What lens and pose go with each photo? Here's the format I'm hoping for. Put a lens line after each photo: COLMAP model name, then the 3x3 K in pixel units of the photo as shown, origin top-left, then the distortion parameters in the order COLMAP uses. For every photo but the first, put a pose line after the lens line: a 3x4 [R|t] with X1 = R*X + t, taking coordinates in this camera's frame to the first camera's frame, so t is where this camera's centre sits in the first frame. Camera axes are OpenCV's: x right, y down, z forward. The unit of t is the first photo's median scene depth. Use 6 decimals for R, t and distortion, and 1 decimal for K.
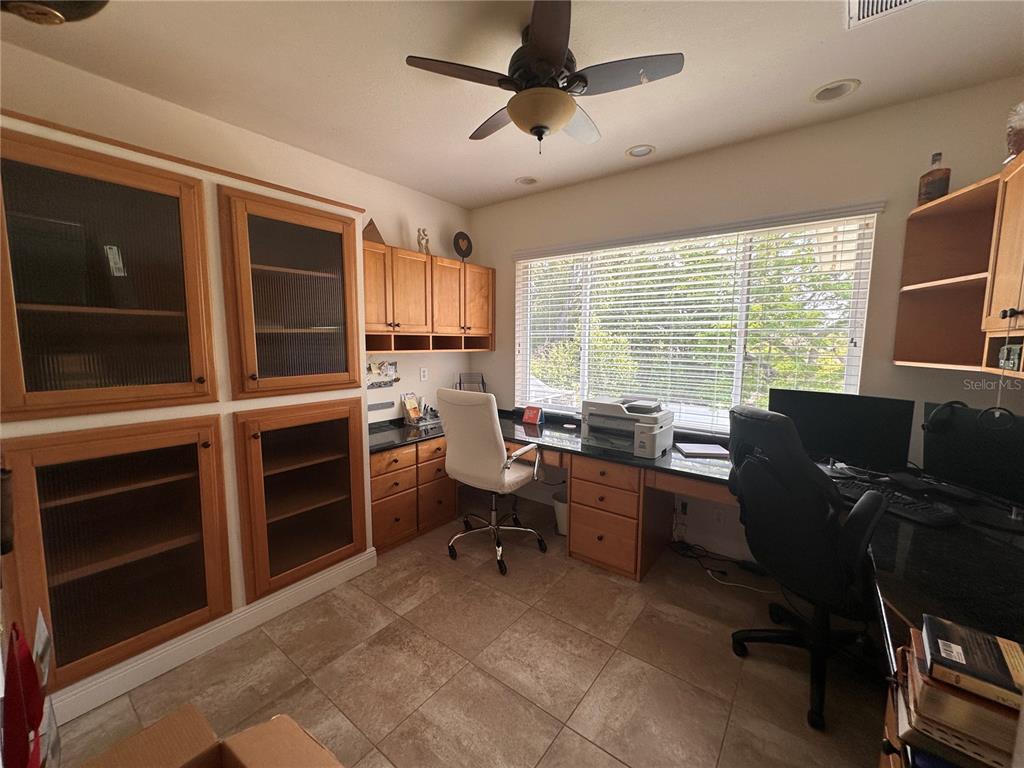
lens RADIAL K [[411.6, 0, 512.8], [0, 411.6, 383.3], [0, 0, 1]] dist [0.001348, -0.000147]
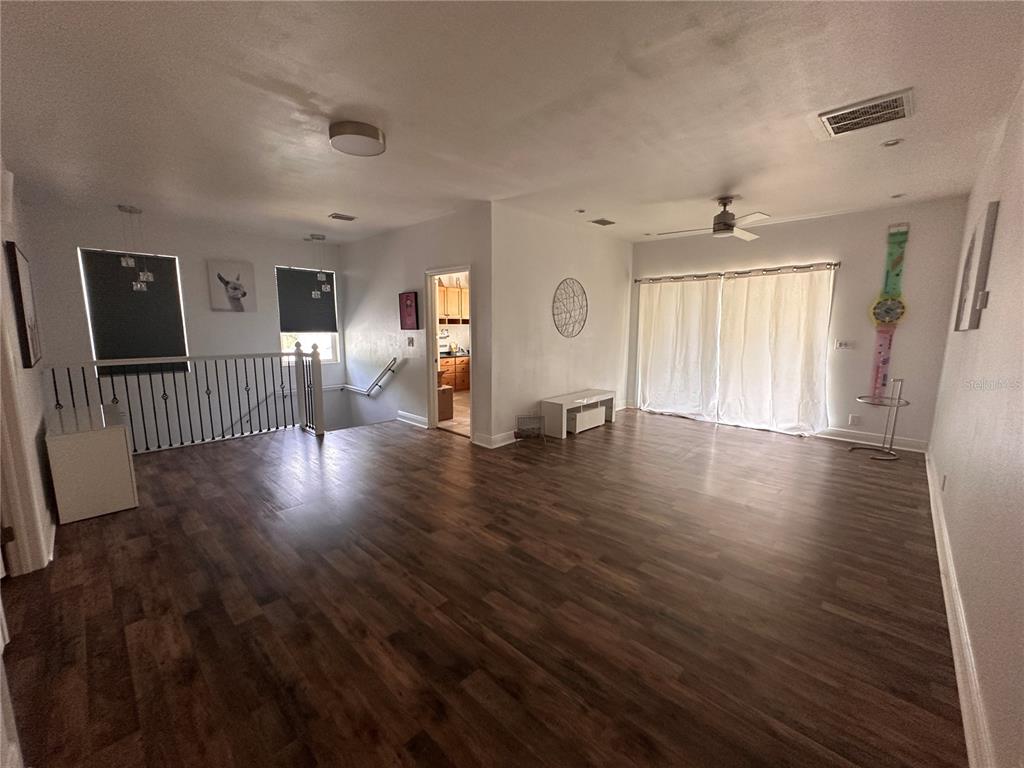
lens RADIAL K [[411.6, 0, 511.4], [0, 411.6, 382.4], [0, 0, 1]] dist [0.001348, -0.000147]
pose [[0.994136, 0.015177, -0.107070, 0.428290], [-0.010395, 0.998930, 0.045072, 0.174616], [0.107639, -0.043695, 0.993229, -1.666006]]
